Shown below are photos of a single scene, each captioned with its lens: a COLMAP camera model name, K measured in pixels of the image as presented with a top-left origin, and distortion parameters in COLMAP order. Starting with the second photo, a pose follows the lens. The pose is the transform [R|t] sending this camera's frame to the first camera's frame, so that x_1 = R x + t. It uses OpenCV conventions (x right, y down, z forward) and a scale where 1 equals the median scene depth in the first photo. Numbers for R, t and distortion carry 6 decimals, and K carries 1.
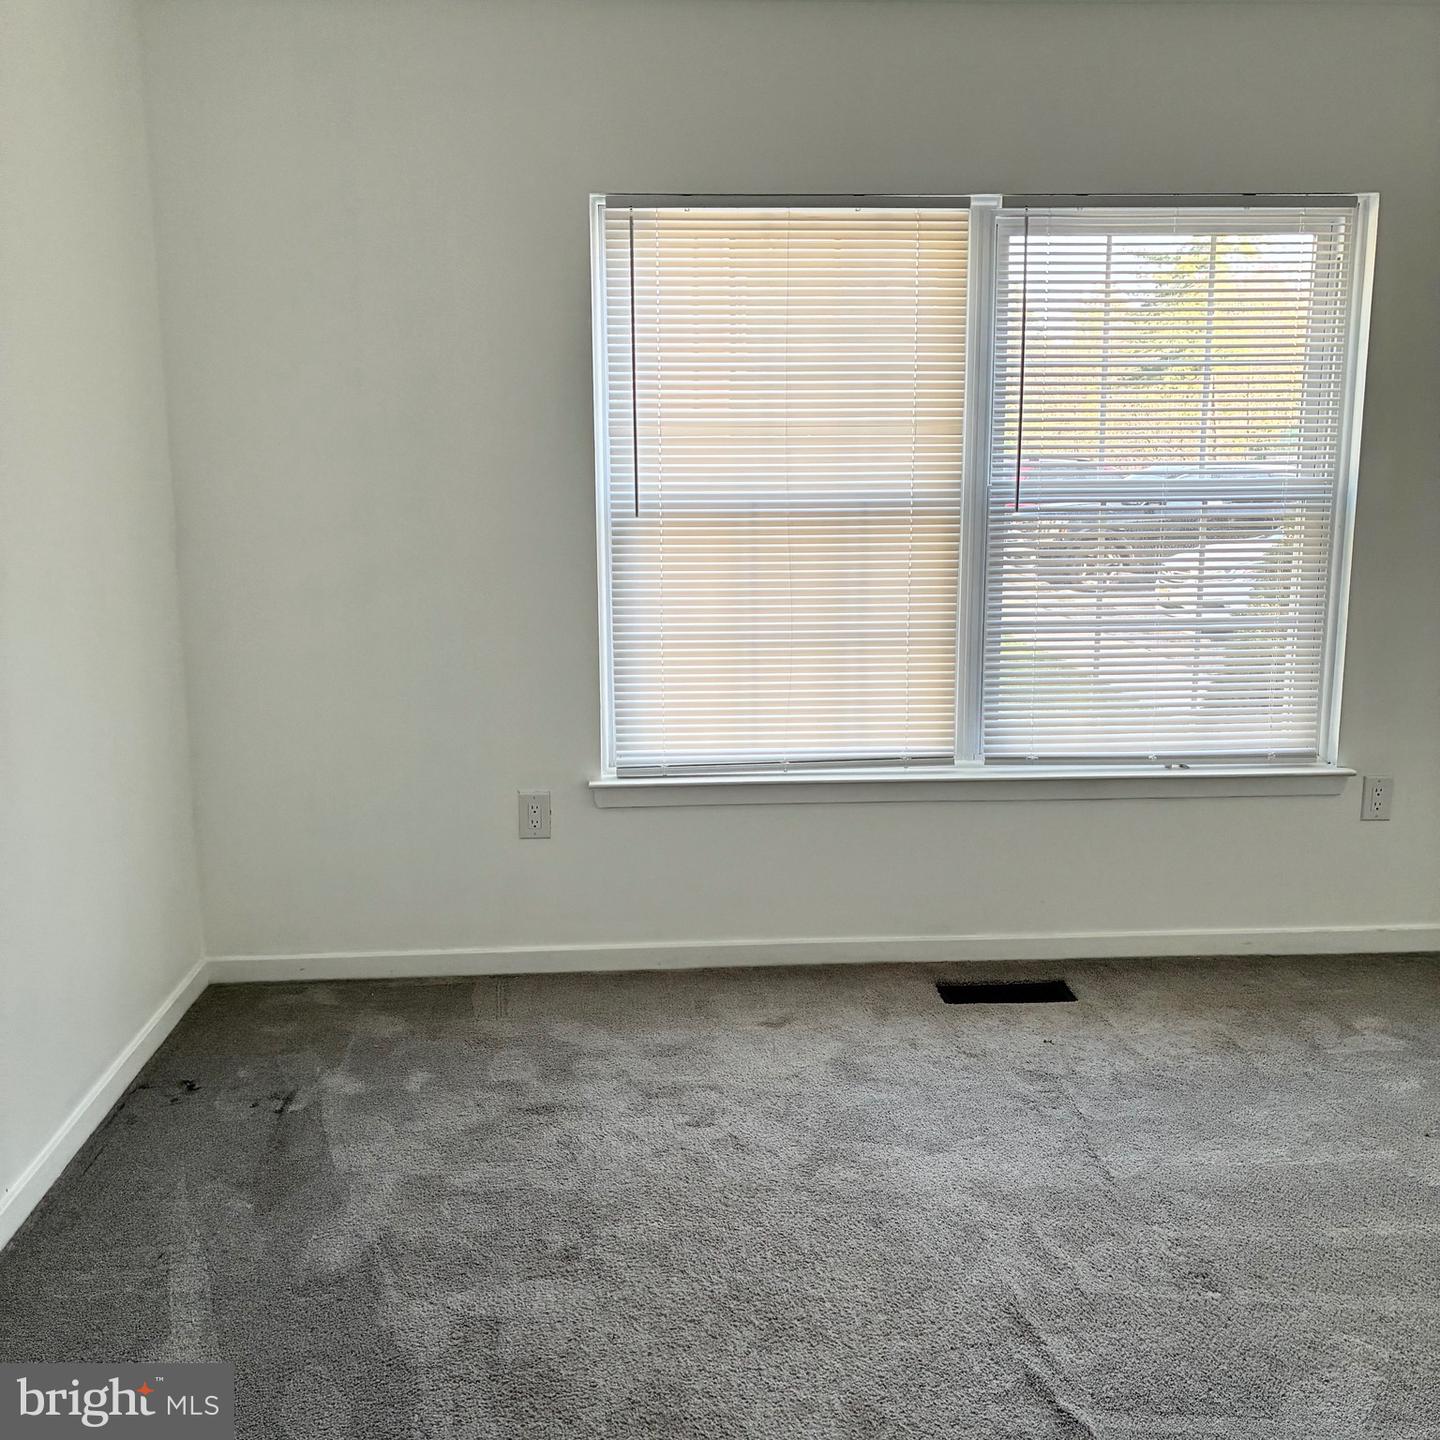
lens RADIAL K [[1448.2, 0, 725.5], [0, 1448.2, 711.9], [0, 0, 1]] dist [0.016908, 0.000000]
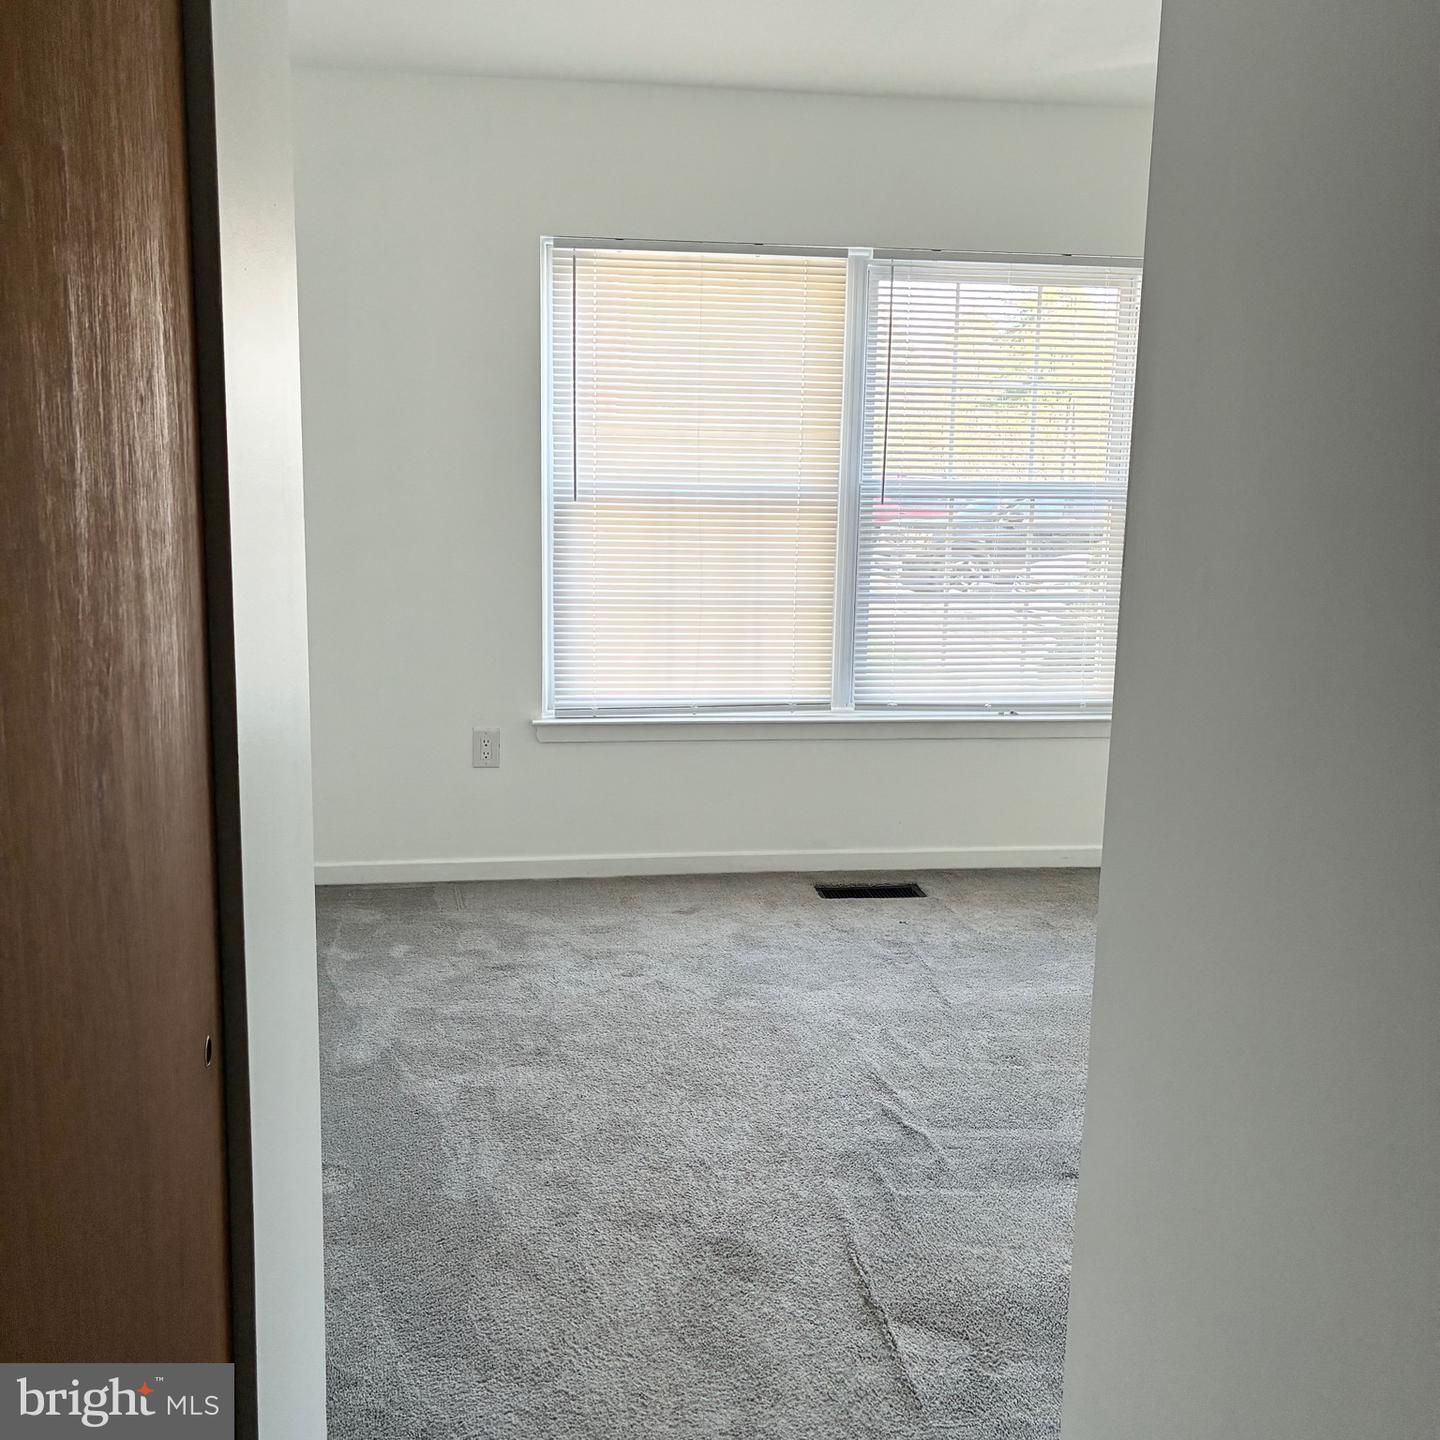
lens RADIAL K [[1448.2, 0, 713.9], [0, 1448.2, 724.1], [0, 0, 1]] dist [0.016908, 0.000000]
pose [[0.996661, 0.008691, 0.081188, -0.042458], [-0.008657, 0.999962, -0.000768, 0.053301], [-0.081191, 0.000063, 0.996699, -0.225723]]
